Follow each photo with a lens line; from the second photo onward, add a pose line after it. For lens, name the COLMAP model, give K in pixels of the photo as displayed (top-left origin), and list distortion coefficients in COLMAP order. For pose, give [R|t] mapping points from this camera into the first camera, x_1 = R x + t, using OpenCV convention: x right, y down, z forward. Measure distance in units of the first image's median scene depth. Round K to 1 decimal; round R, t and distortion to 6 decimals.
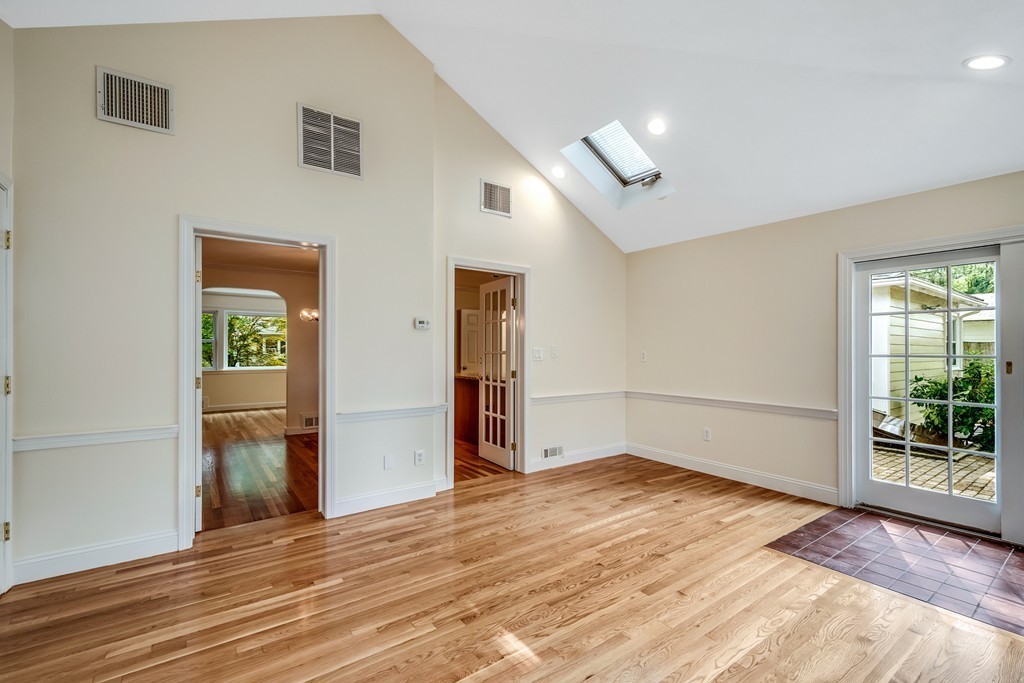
lens RADIAL K [[463.5, 0, 538.9], [0, 463.5, 354.6], [0, 0, 1]] dist [0.013285, -0.000070]
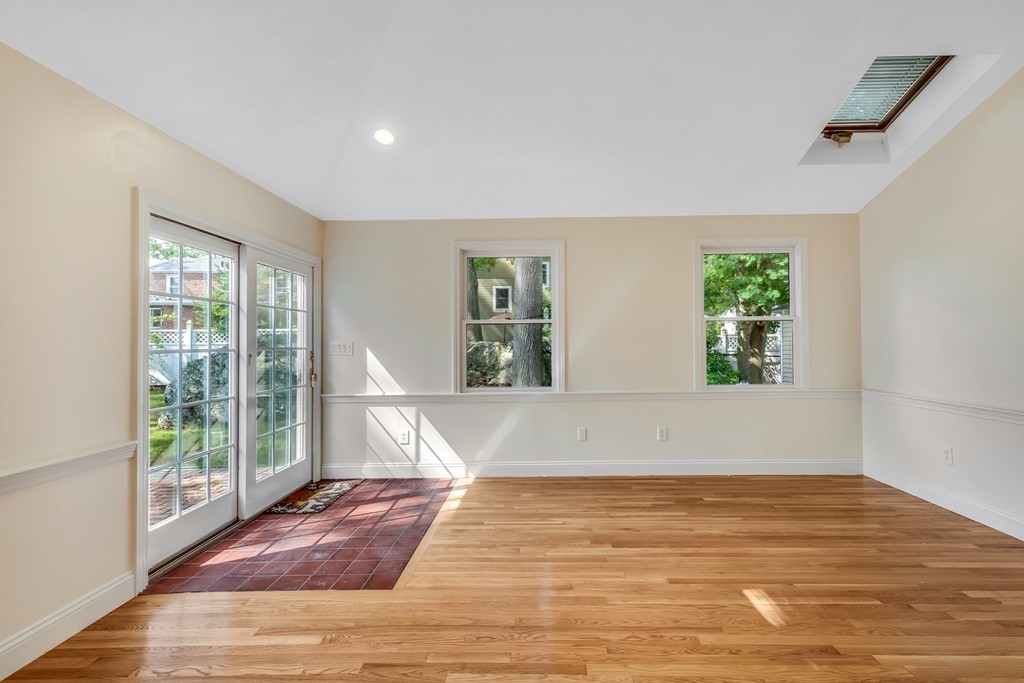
lens RADIAL K [[451.3, 0, 512.0], [0, 451.3, 341.5], [0, 0, 1]] dist [0.013202, -0.000269]
pose [[-0.766591, 0.002815, 0.642129, -0.138528], [0.010661, 0.999908, 0.008345, -0.014900], [-0.642047, 0.013243, -0.766551, 1.140704]]
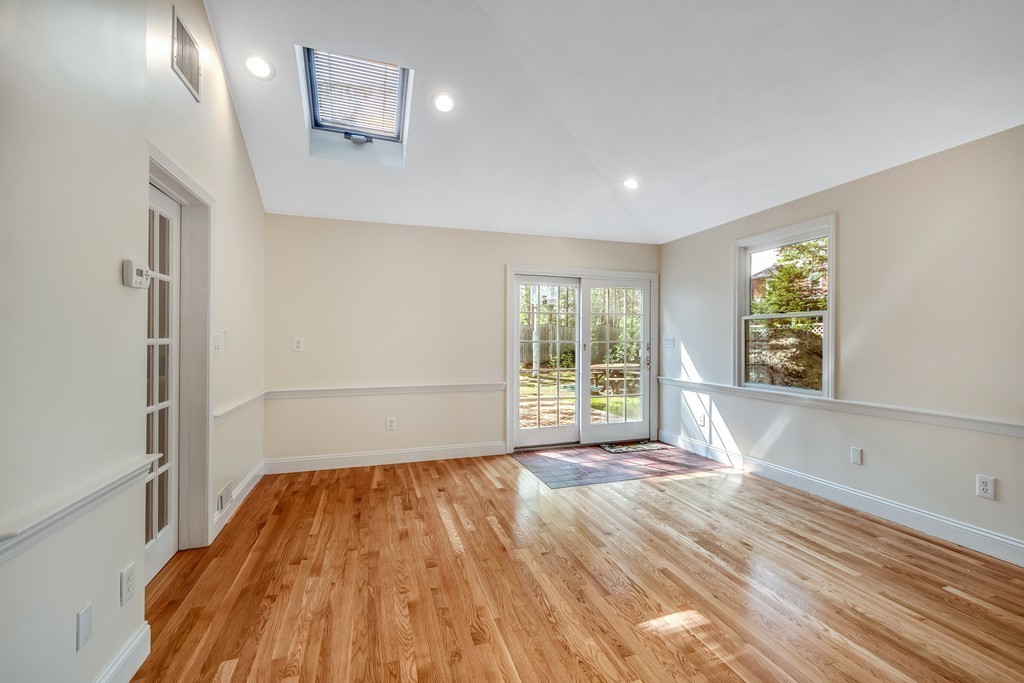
lens RADIAL K [[450.8, 0, 560.5], [0, 450.8, 339.1], [0, 0, 1]] dist [0.012402, -0.000068]
pose [[0.280153, -0.005019, 0.959942, -0.557479], [0.006017, 0.999976, 0.003472, -0.008701], [-0.959936, 0.004803, 0.280177, 0.487683]]
